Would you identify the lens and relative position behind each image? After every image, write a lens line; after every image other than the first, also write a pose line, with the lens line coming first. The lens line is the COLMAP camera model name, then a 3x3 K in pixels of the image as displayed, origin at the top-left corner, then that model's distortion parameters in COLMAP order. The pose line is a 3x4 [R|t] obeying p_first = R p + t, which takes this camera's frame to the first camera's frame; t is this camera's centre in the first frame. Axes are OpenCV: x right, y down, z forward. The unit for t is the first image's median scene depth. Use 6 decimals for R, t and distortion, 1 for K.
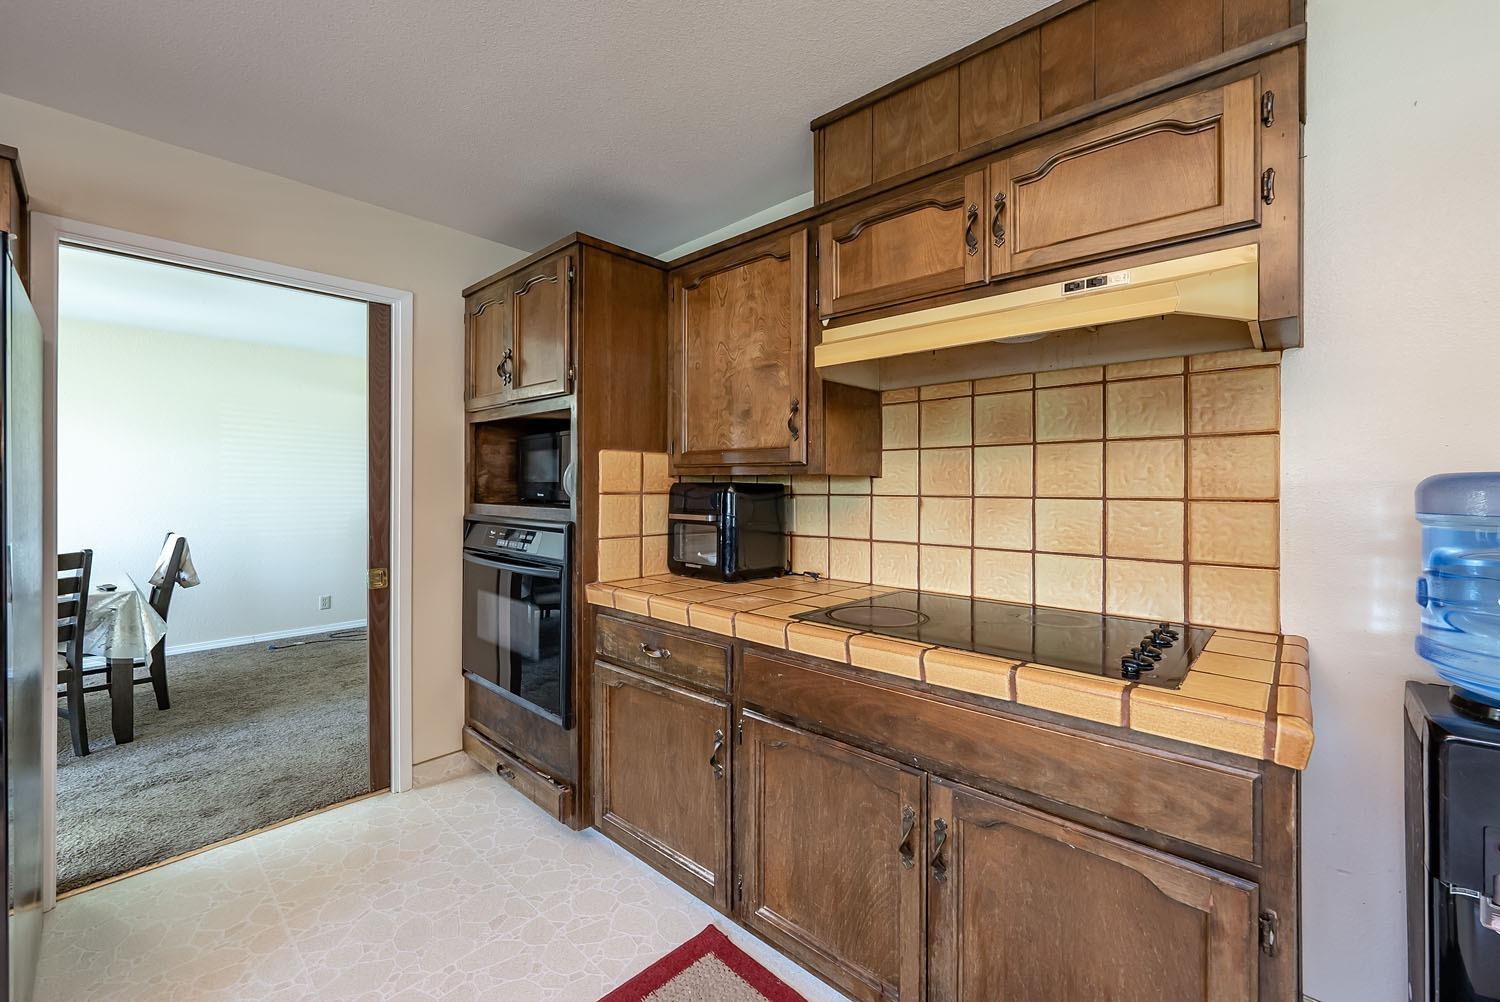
lens RADIAL K [[521.3, 0, 752.6], [0, 521.3, 484.8], [0, 0, 1]] dist [-0.003656, -0.000032]
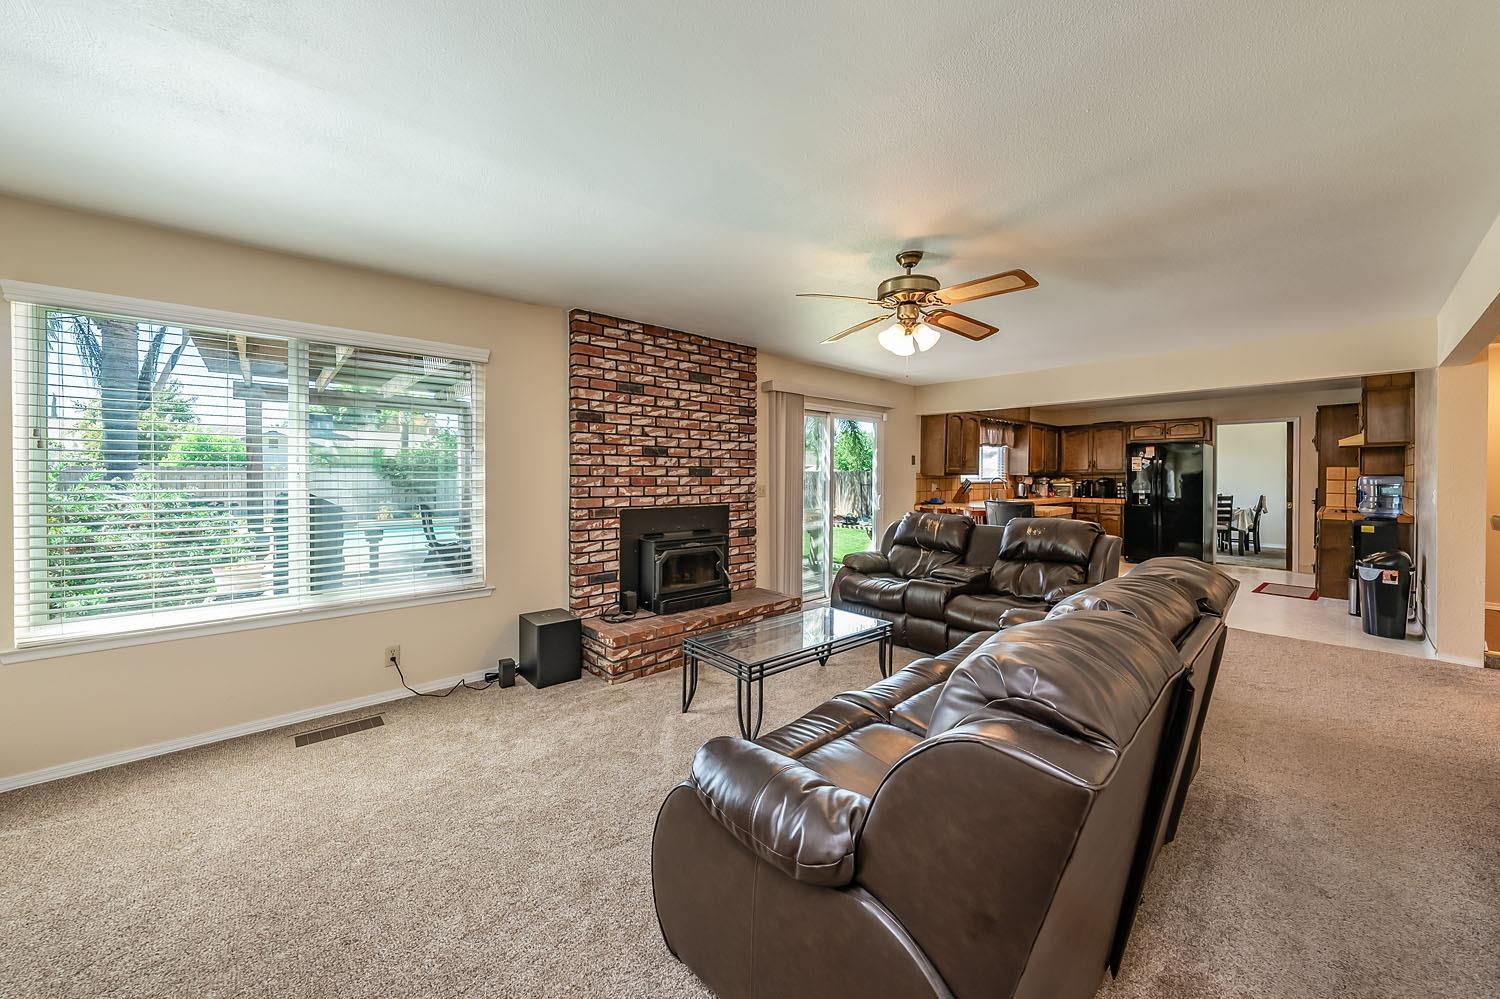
lens RADIAL K [[521.3, 0, 739.1], [0, 521.3, 477.0], [0, 0, 1]] dist [-0.003656, -0.000032]
pose [[-0.214045, 0.001356, -0.976823, 3.480321], [-0.001117, 0.999998, 0.001633, -0.000892], [0.976823, 0.001441, -0.214043, -1.822326]]
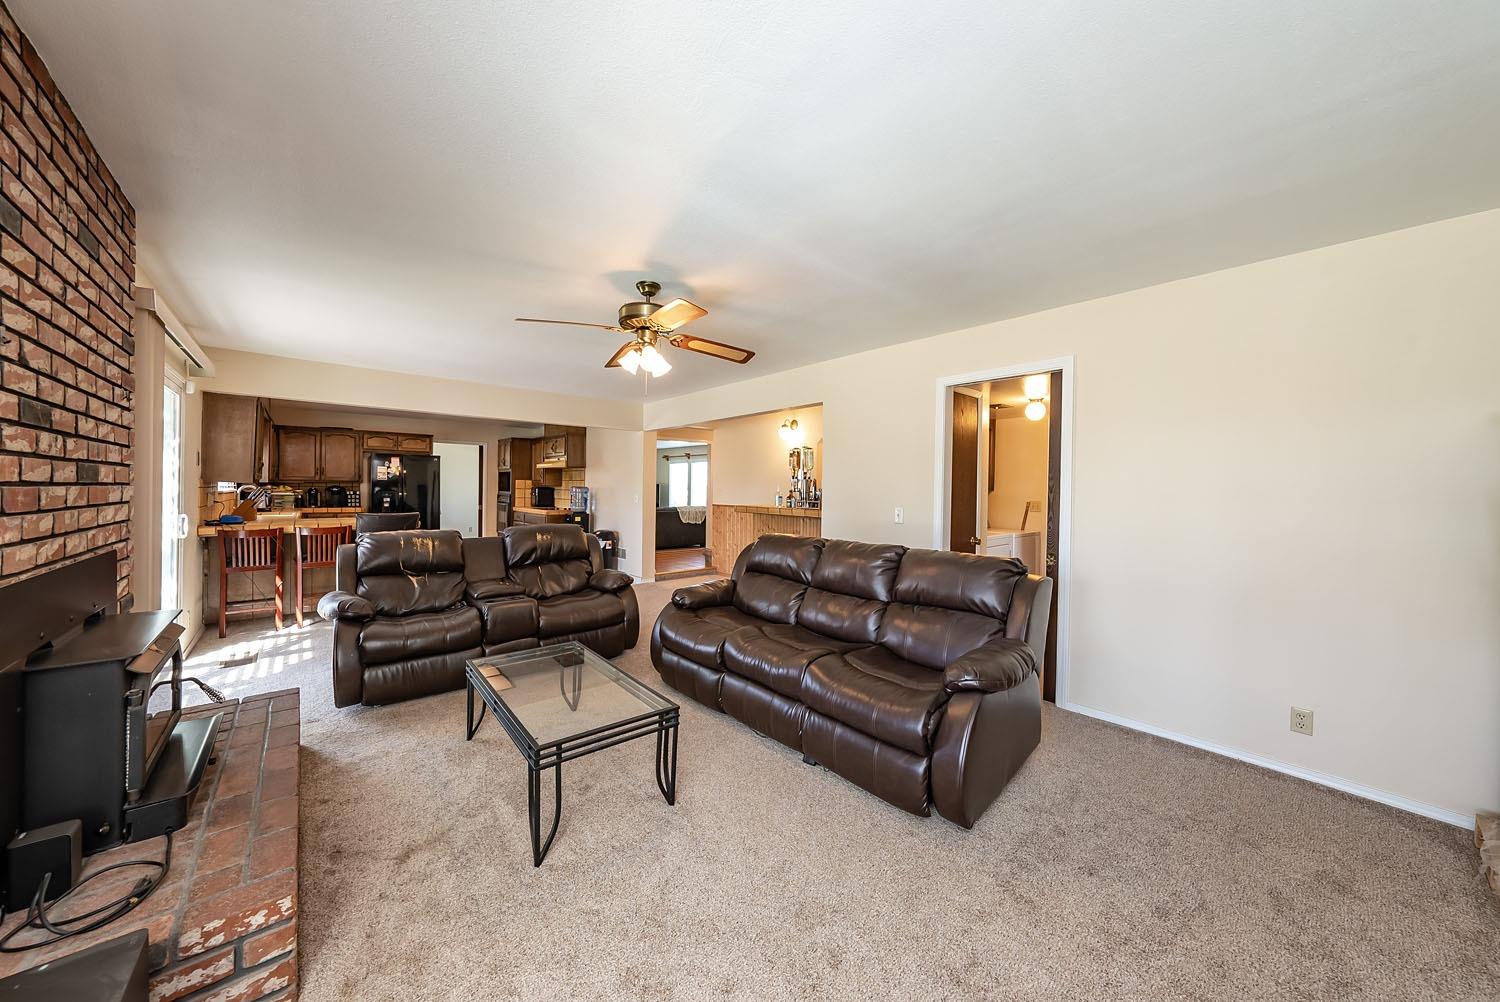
lens RADIAL K [[521.3, 0, 742.5], [0, 521.3, 495.7], [0, 0, 1]] dist [-0.003656, -0.000032]
pose [[0.973508, 0.015197, -0.228147, 2.672008], [-0.012593, 0.999838, 0.012868, -0.005811], [0.228305, -0.009654, 0.973542, -3.043111]]
